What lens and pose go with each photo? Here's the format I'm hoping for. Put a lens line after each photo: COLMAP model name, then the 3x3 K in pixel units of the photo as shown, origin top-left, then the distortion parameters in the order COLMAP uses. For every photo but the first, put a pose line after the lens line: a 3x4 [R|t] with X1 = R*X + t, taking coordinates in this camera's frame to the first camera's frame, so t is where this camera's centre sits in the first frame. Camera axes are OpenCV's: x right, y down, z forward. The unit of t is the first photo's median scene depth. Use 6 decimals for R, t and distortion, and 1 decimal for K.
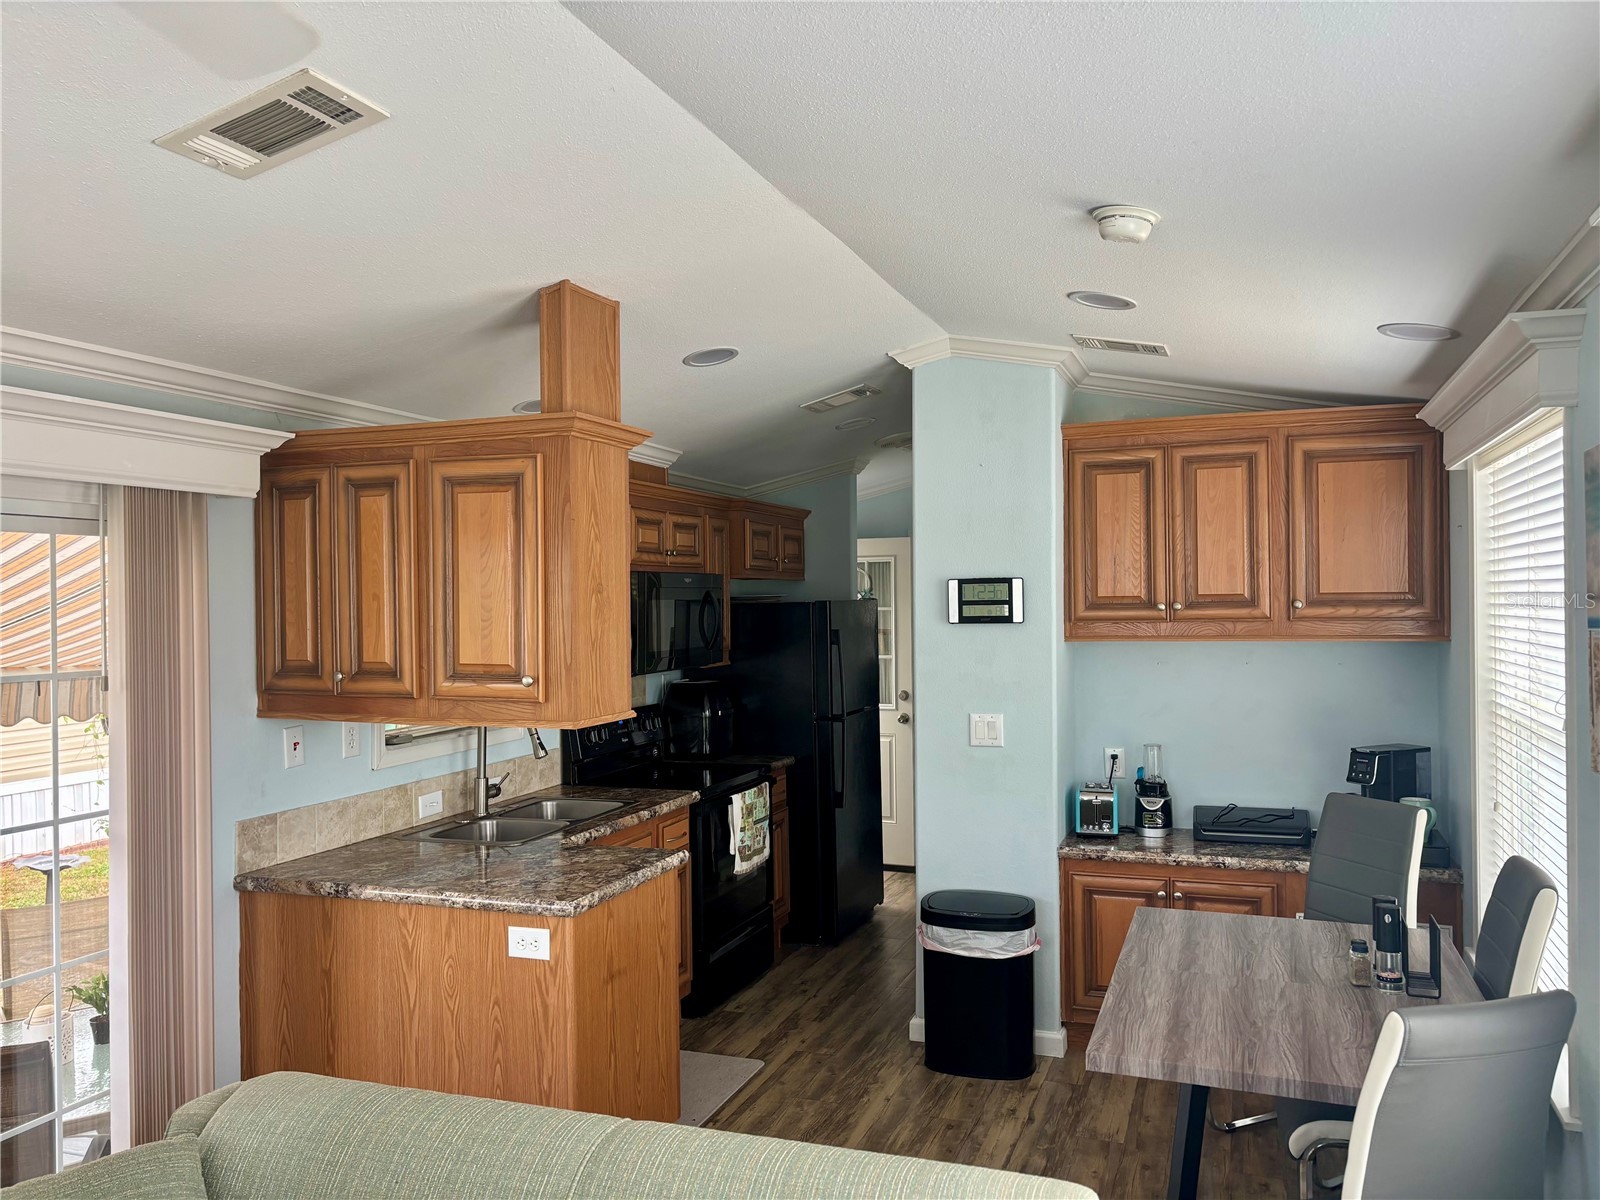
lens RADIAL K [[1203.0, 0, 813.6], [0, 1203.0, 604.7], [0, 0, 1]] dist [0.046248, -0.044790]
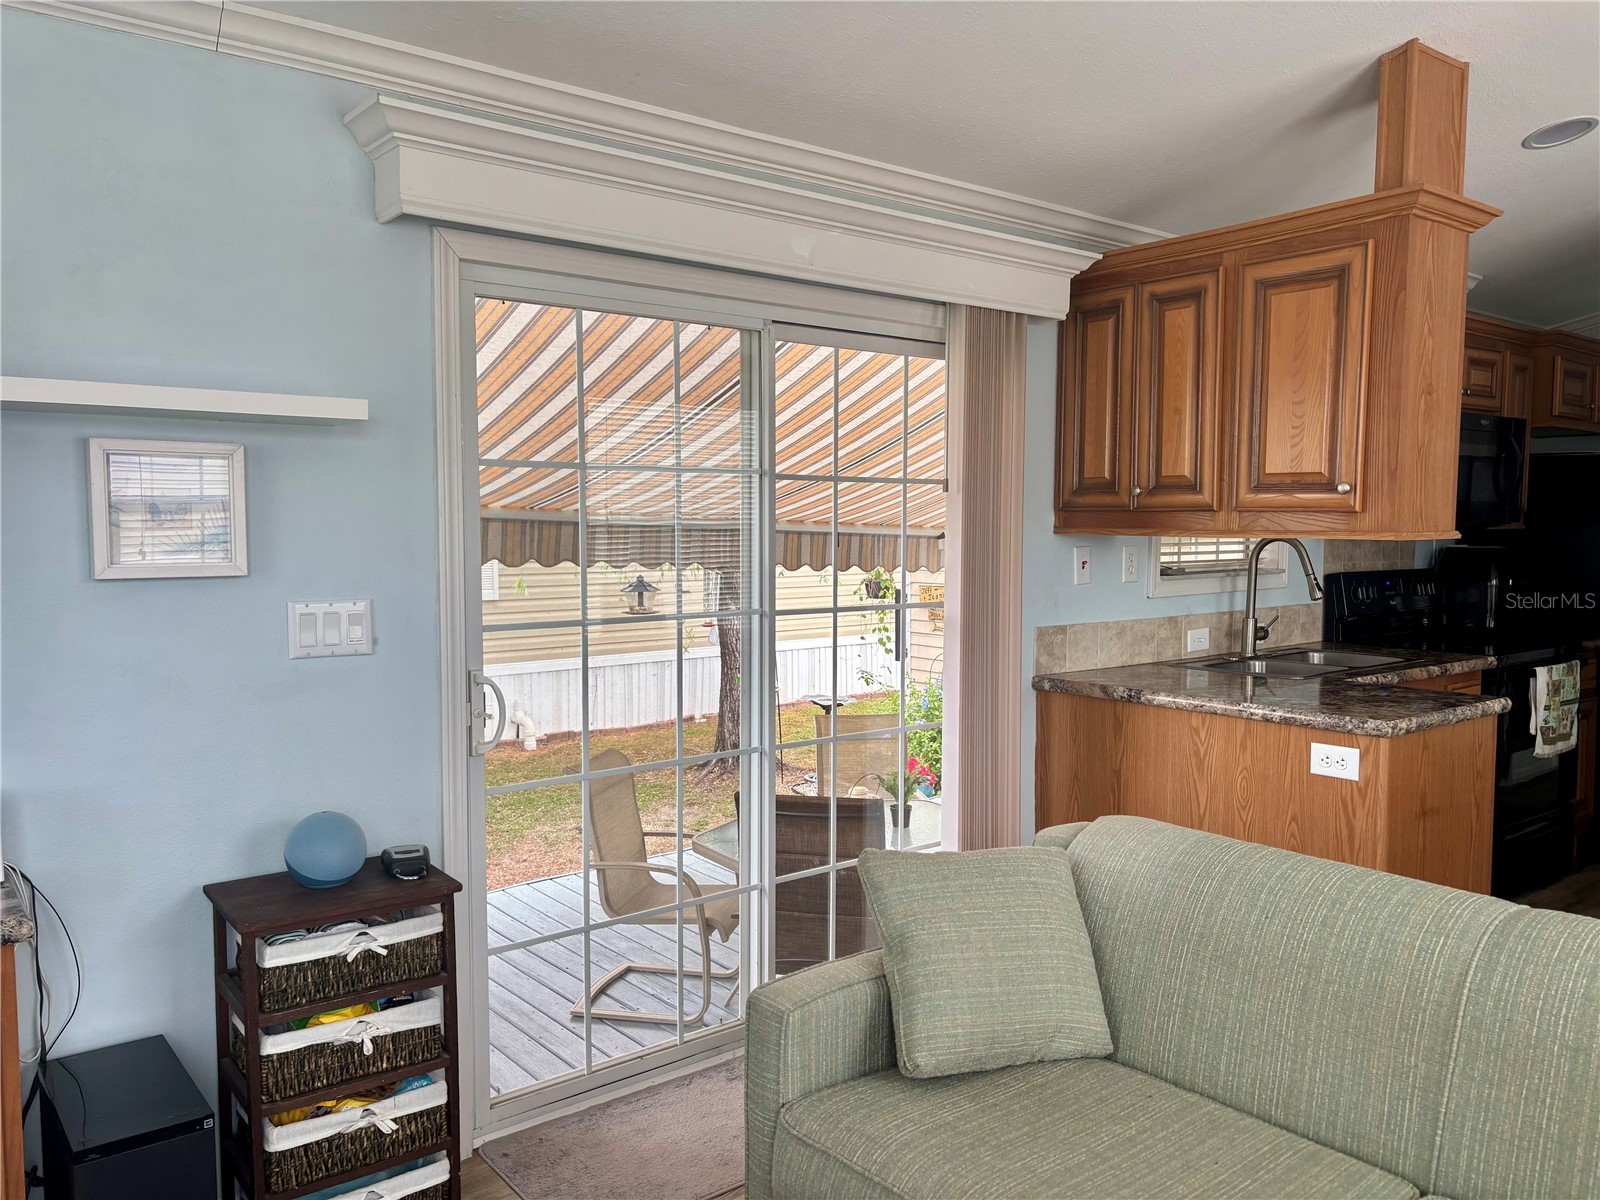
lens RADIAL K [[1203.0, 0, 804.4], [0, 1203.0, 606.5], [0, 0, 1]] dist [0.046248, -0.044790]
pose [[0.851983, 0.050080, -0.521168, -0.074390], [-0.013794, 0.997216, 0.073275, 0.069524], [0.523387, -0.055240, 0.850303, -0.022669]]
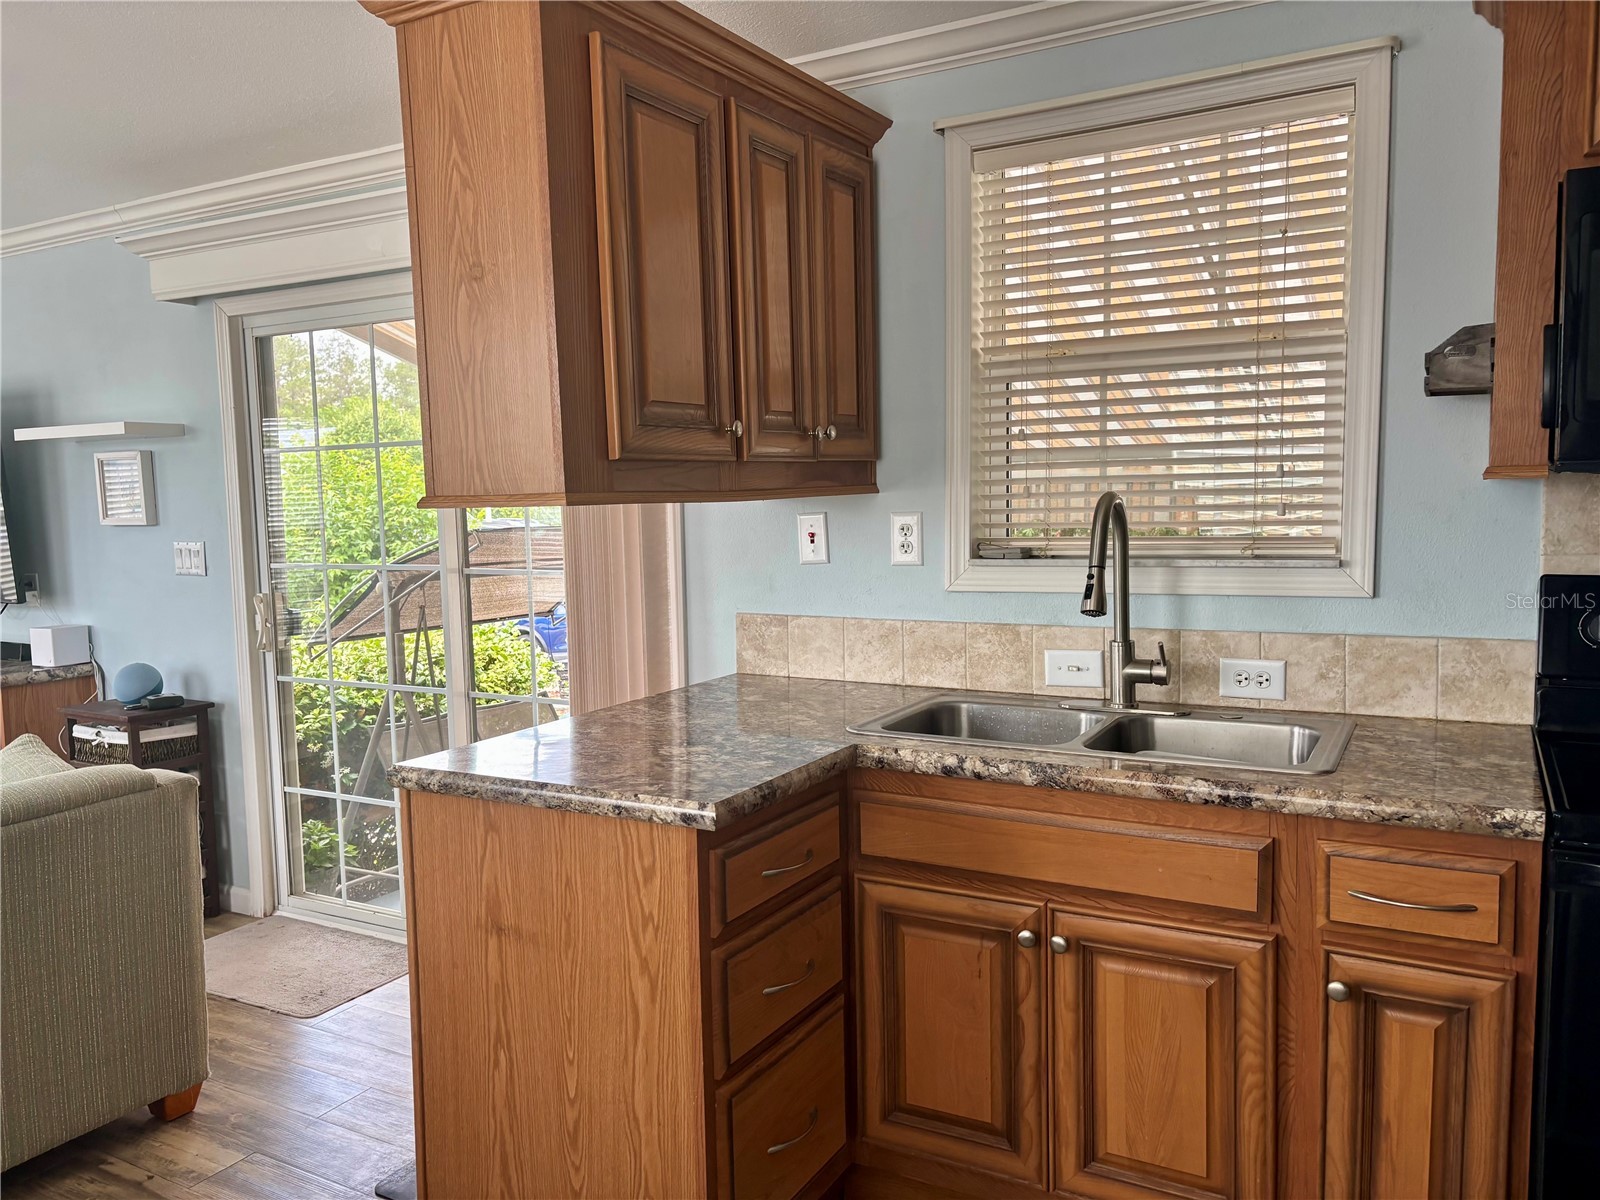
lens RADIAL K [[1203.0, 0, 797.8], [0, 1203.0, 602.8], [0, 0, 1]] dist [0.046248, -0.044790]
pose [[-0.158536, 0.108206, -0.981406, 0.301996], [0.017877, 0.994128, 0.106721, 0.066472], [0.987191, -0.000625, -0.159540, 0.978313]]
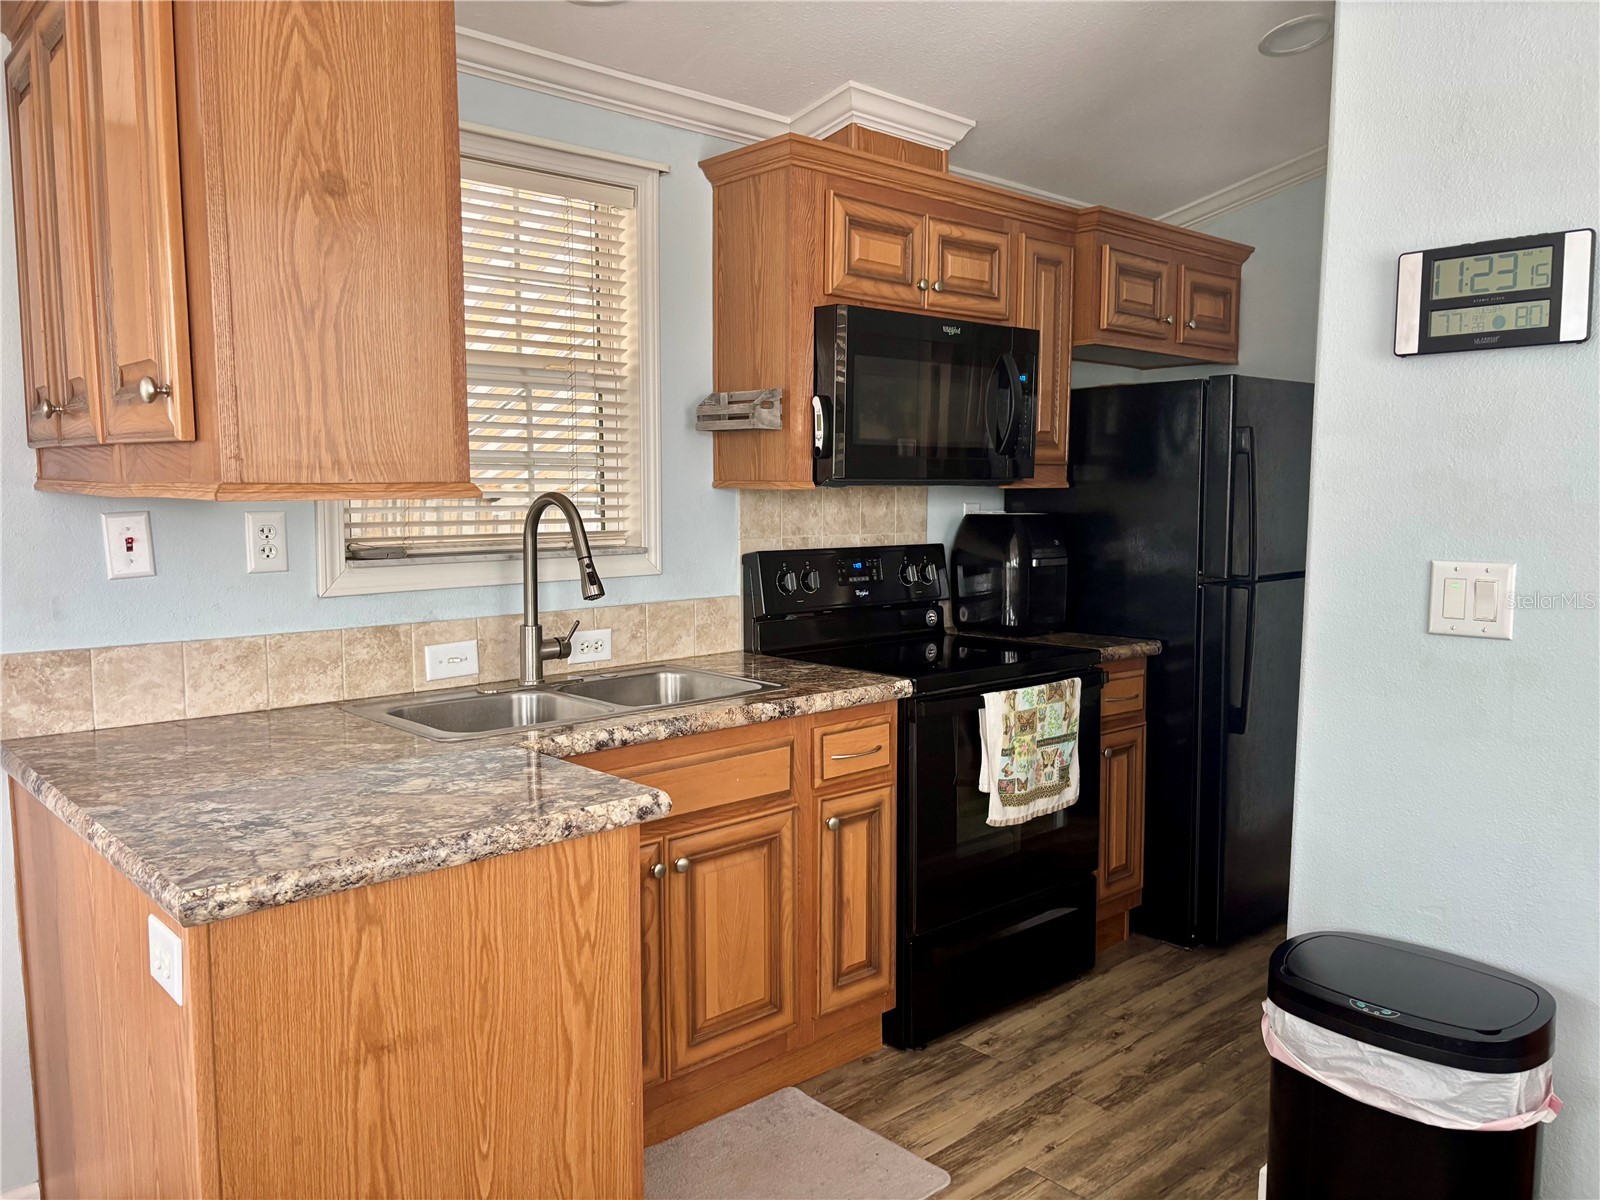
lens RADIAL K [[1203.0, 0, 804.5], [0, 1203.0, 609.9], [0, 0, 1]] dist [0.046248, -0.044790]
pose [[0.886897, 0.061254, -0.457888, 0.141363], [-0.014776, 0.994425, 0.104410, 0.070600], [0.461731, -0.085835, 0.882857, 0.535249]]
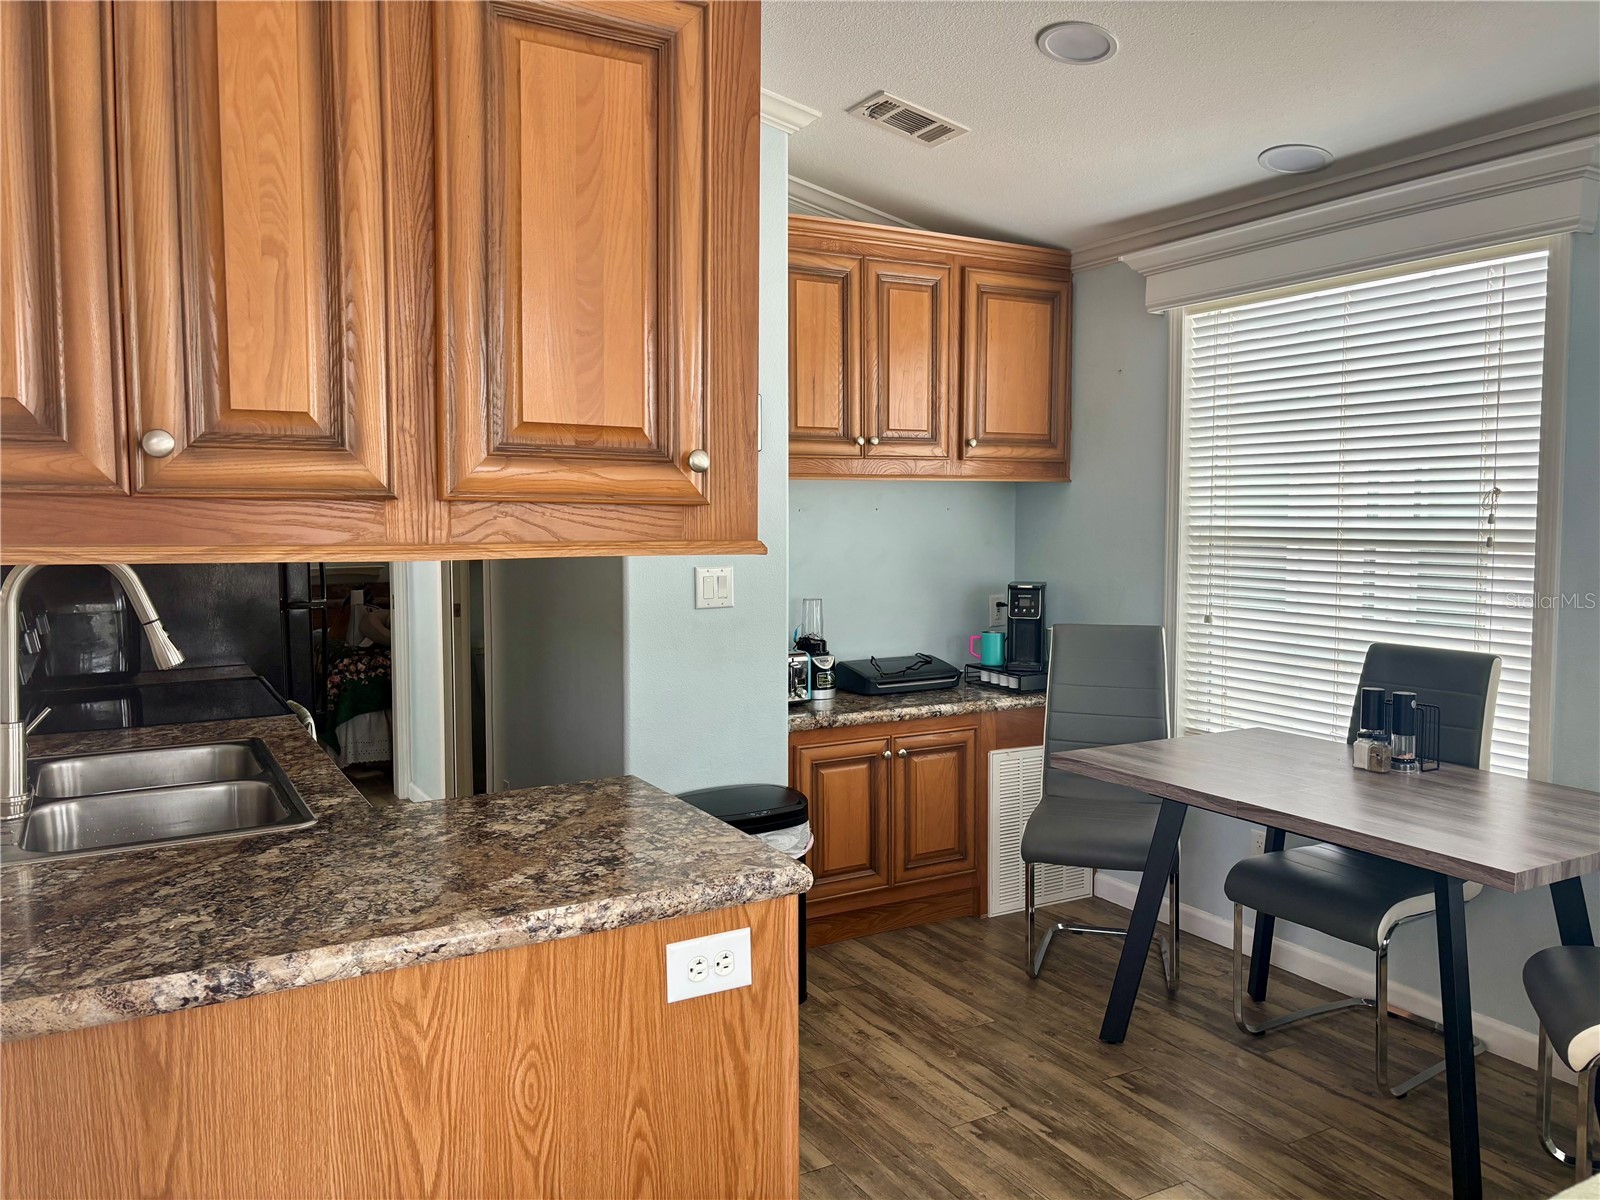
lens RADIAL K [[1203.0, 0, 800.3], [0, 1203.0, 594.8], [0, 0, 1]] dist [0.046248, -0.044790]
pose [[0.647786, -0.042907, 0.760613, -0.450244], [-0.002609, 0.998282, 0.058537, 0.067978], [-0.761818, -0.039904, 0.646561, 0.482144]]
